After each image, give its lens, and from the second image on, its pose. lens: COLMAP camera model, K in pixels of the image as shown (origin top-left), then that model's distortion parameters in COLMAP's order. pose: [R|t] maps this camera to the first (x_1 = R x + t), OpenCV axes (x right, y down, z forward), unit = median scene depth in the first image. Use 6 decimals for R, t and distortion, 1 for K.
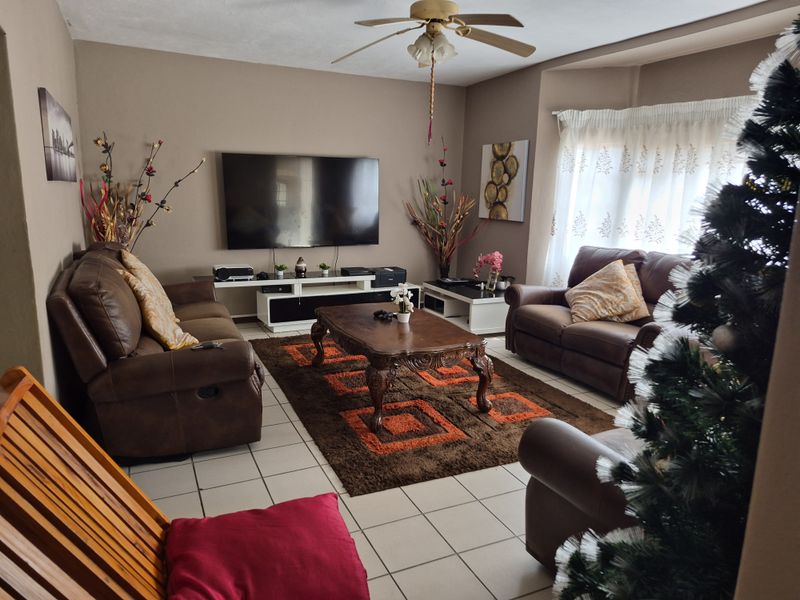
lens RADIAL K [[554.6, 0, 400.0], [0, 554.6, 300.0], [0, 0, 1]] dist [0.001385, 0.000512]
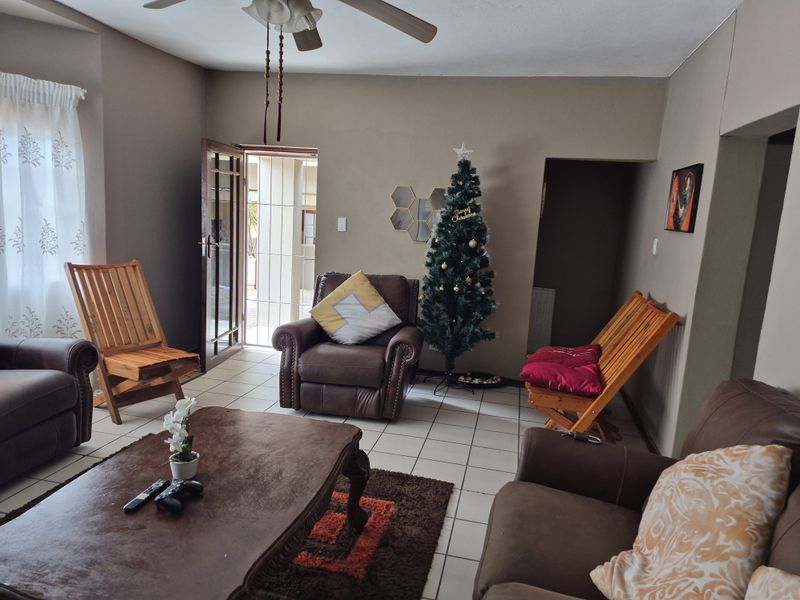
lens RADIAL K [[554.6, 0, 400.0], [0, 554.6, 300.0], [0, 0, 1]] dist [0.001385, 0.000512]
pose [[-0.787698, -0.174189, 0.590923, -0.512642], [0.042522, 0.941535, 0.334222, -0.328228], [-0.614592, 0.288393, -0.734239, 1.507227]]
